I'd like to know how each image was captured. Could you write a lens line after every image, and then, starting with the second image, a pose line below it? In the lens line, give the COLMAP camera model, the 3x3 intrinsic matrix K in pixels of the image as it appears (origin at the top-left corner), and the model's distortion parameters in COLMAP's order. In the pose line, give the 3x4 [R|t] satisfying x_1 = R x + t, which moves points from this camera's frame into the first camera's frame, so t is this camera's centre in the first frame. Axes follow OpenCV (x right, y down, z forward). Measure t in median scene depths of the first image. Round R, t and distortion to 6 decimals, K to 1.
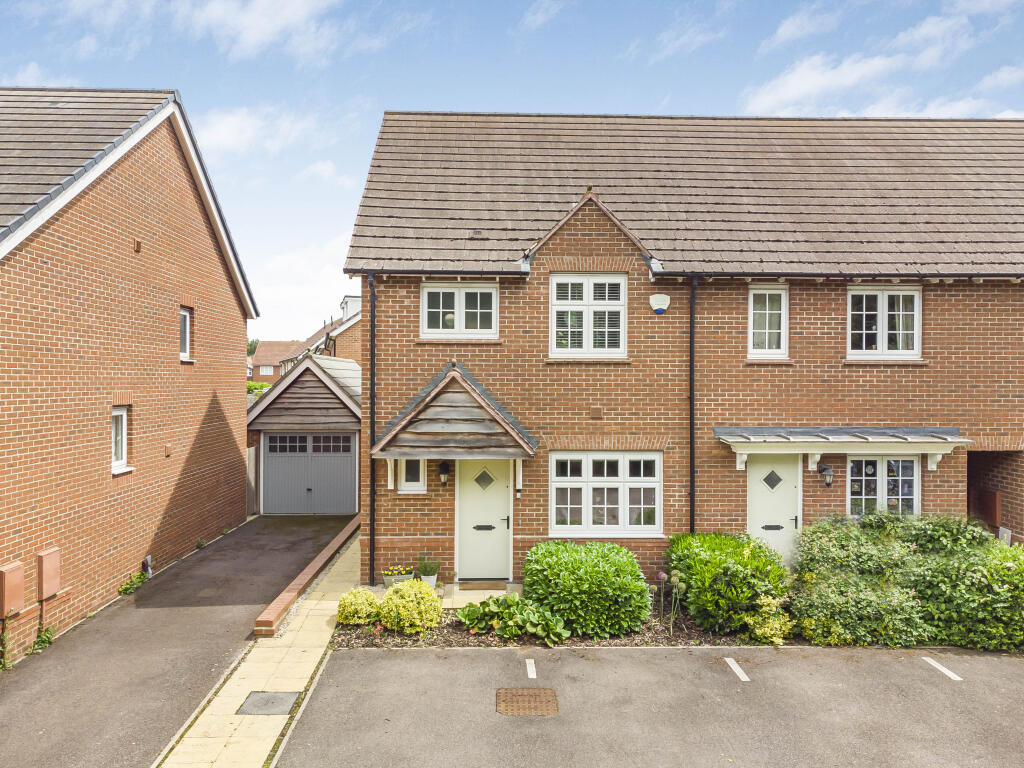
lens RADIAL K [[766.6, 0, 515.5], [0, 766.6, 387.2], [0, 0, 1]] dist [0.024242, 0.001628]
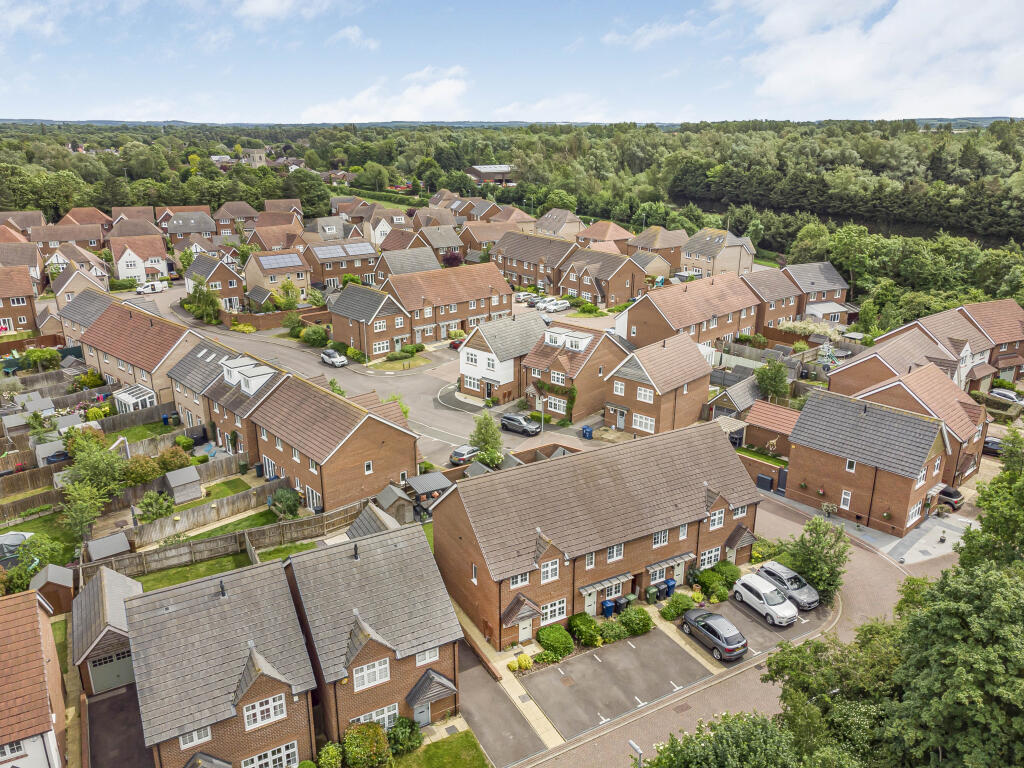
lens RADIAL K [[766.6, 0, 511.0], [0, 766.6, 381.2], [0, 0, 1]] dist [0.024242, 0.001628]
pose [[0.891743, -0.146497, 0.428174, -1.519467], [0.006328, 0.950097, 0.311891, -2.114104], [-0.452498, -0.275418, 0.848169, -1.795934]]
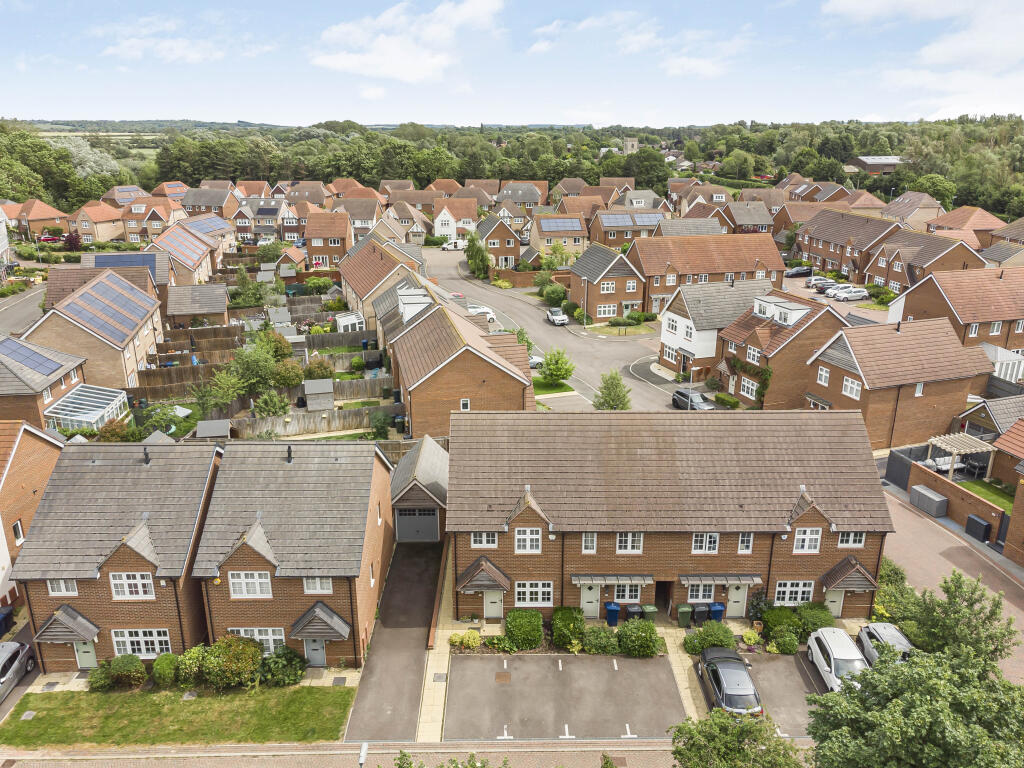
lens RADIAL K [[766.6, 0, 512.7], [0, 766.6, 382.8], [0, 0, 1]] dist [0.024242, 0.001628]
pose [[0.999470, 0.005353, -0.032098, 0.127164], [0.004767, 0.951654, 0.307135, -1.567839], [0.032190, -0.307125, 0.951125, -1.607046]]
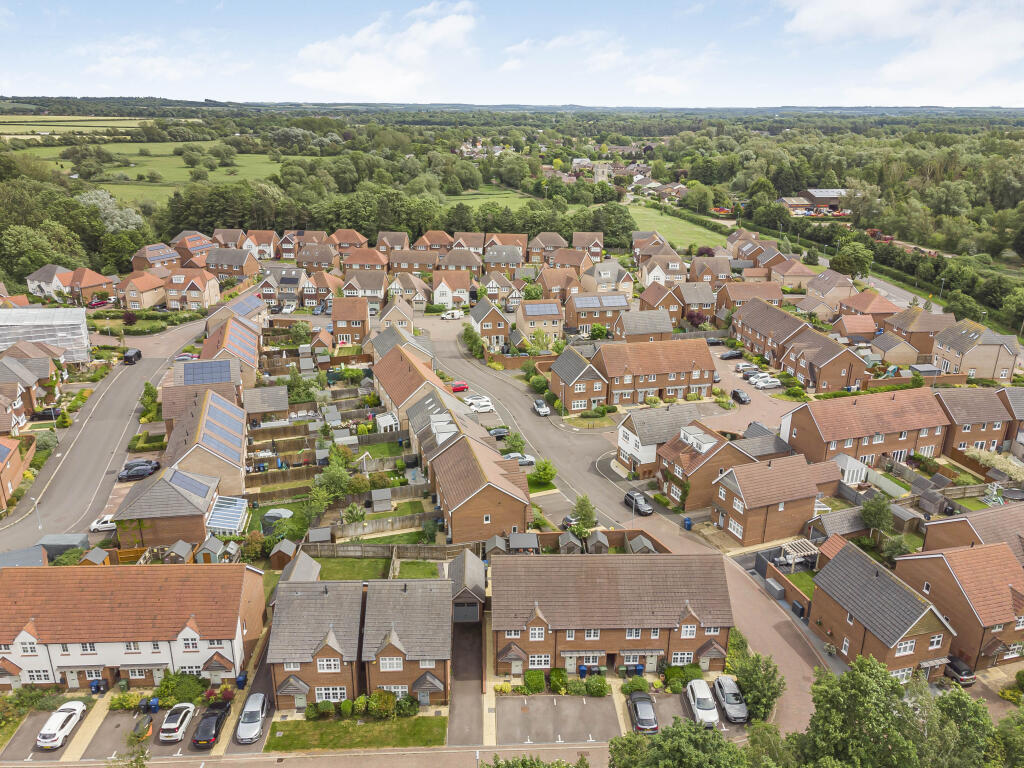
lens RADIAL K [[766.6, 0, 509.7], [0, 766.6, 391.5], [0, 0, 1]] dist [0.024242, 0.001628]
pose [[0.999993, 0.003503, 0.001006, -0.105183], [-0.003635, 0.939575, 0.342324, -3.504429], [0.000254, -0.342325, 0.939581, -3.449307]]
